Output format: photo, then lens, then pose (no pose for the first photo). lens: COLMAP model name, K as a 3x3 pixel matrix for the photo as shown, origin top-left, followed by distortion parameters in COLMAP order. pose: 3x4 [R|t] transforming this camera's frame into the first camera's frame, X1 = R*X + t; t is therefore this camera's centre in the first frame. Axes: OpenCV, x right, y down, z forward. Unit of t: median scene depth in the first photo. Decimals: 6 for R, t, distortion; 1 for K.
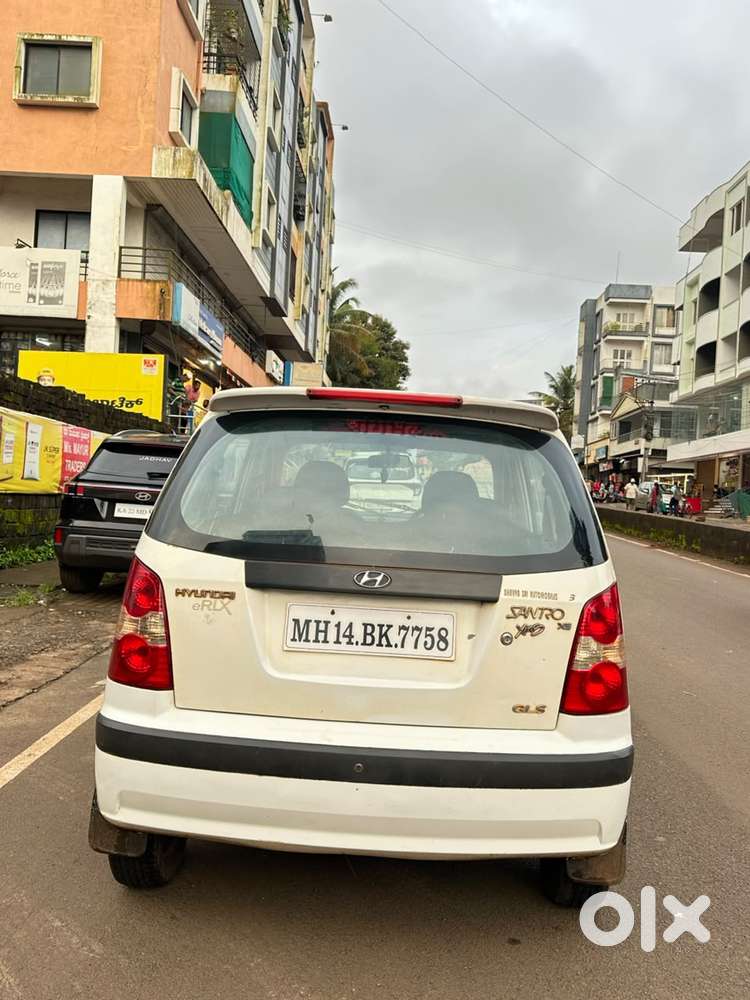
lens RADIAL K [[819.2, 0, 385.2], [0, 819.2, 535.7], [0, 0, 1]] dist [0.063779, -0.072153]
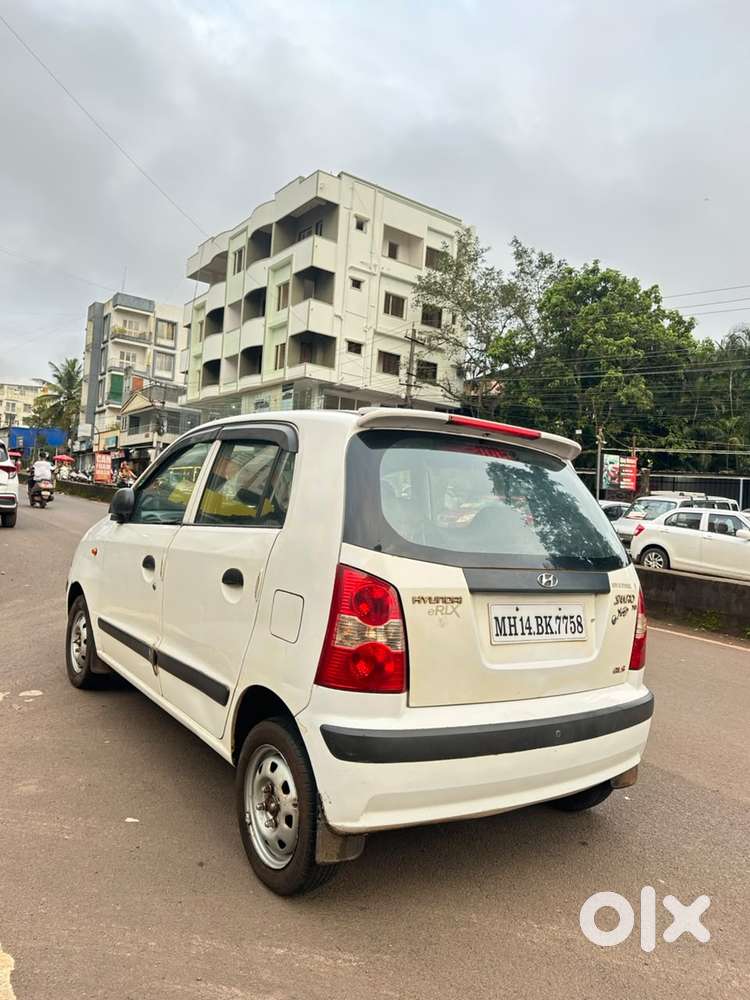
lens RADIAL K [[712.0, 0, 369.1], [0, 712.0, 529.1], [0, 0, 1]] dist [0.022161, -0.017644]
pose [[0.807974, -0.001890, 0.589215, -0.850514], [-0.008936, 0.999841, 0.015460, -0.037338], [-0.589150, -0.017757, 0.807828, 0.290080]]
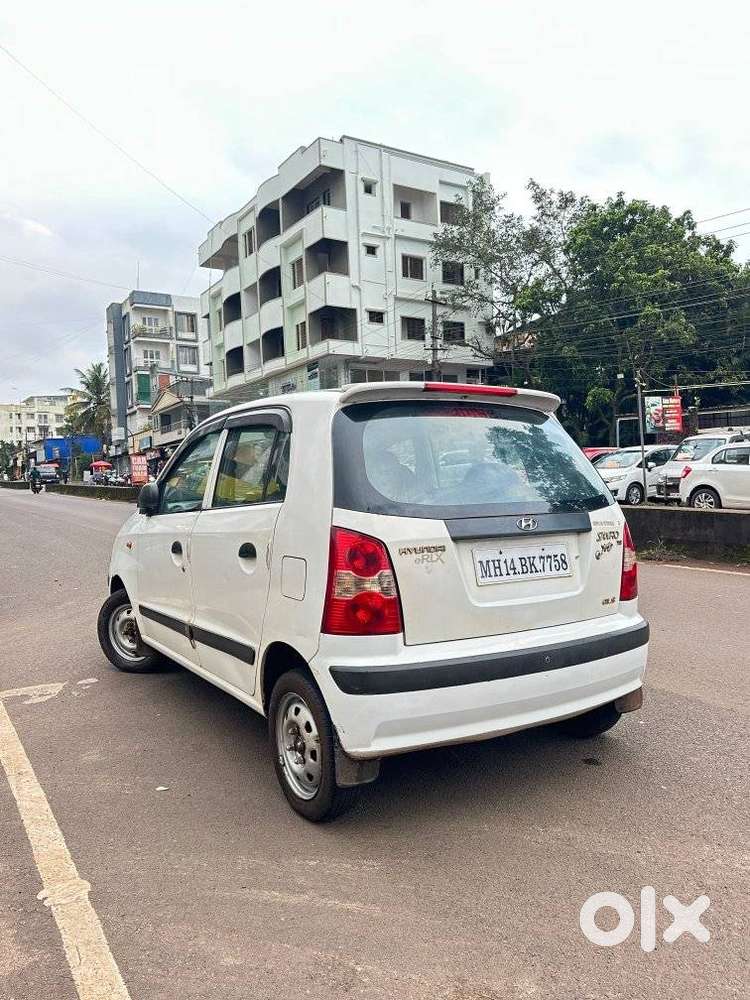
lens RADIAL K [[733.2, 0, 365.4], [0, 733.2, 528.0], [0, 0, 1]] dist [0.047264, -0.041128]
pose [[0.840783, -0.106722, 0.530749, -0.869392], [0.098812, 0.994161, 0.043371, -0.018415], [-0.532278, 0.015979, 0.846419, 0.115384]]
